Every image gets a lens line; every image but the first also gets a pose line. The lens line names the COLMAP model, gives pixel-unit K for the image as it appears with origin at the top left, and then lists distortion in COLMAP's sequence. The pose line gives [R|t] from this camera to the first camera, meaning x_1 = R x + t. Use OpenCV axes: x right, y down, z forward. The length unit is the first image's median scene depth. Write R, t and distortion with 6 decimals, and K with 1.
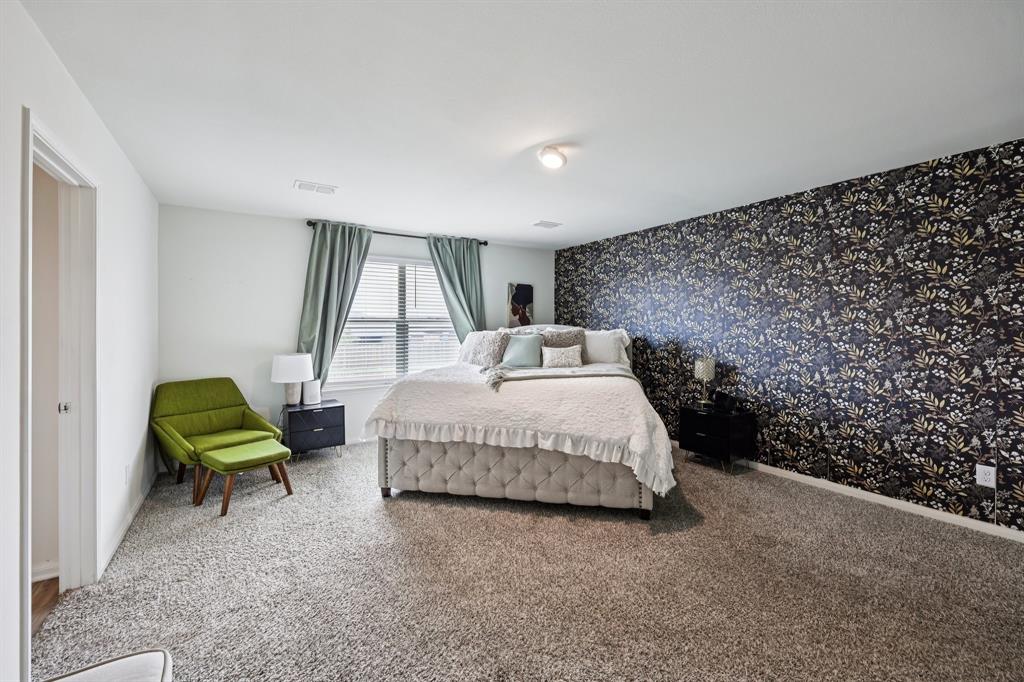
lens RADIAL K [[416.5, 0, 514.1], [0, 416.5, 324.1], [0, 0, 1]] dist [-0.000997, -0.000422]
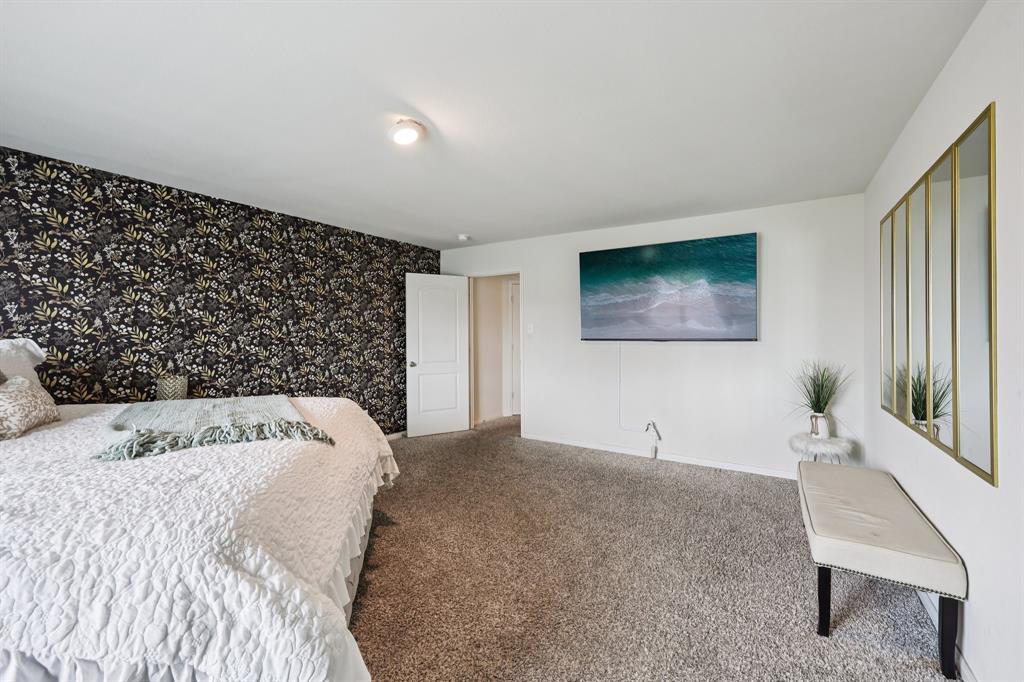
lens RADIAL K [[416.5, 0, 514.1], [0, 416.5, 324.1], [0, 0, 1]] dist [-0.000997, -0.000422]
pose [[-0.421066, 0.022867, 0.906742, -0.466300], [0.001465, 0.999698, -0.024531, 0.007978], [-0.907029, -0.009000, -0.420972, 0.708161]]
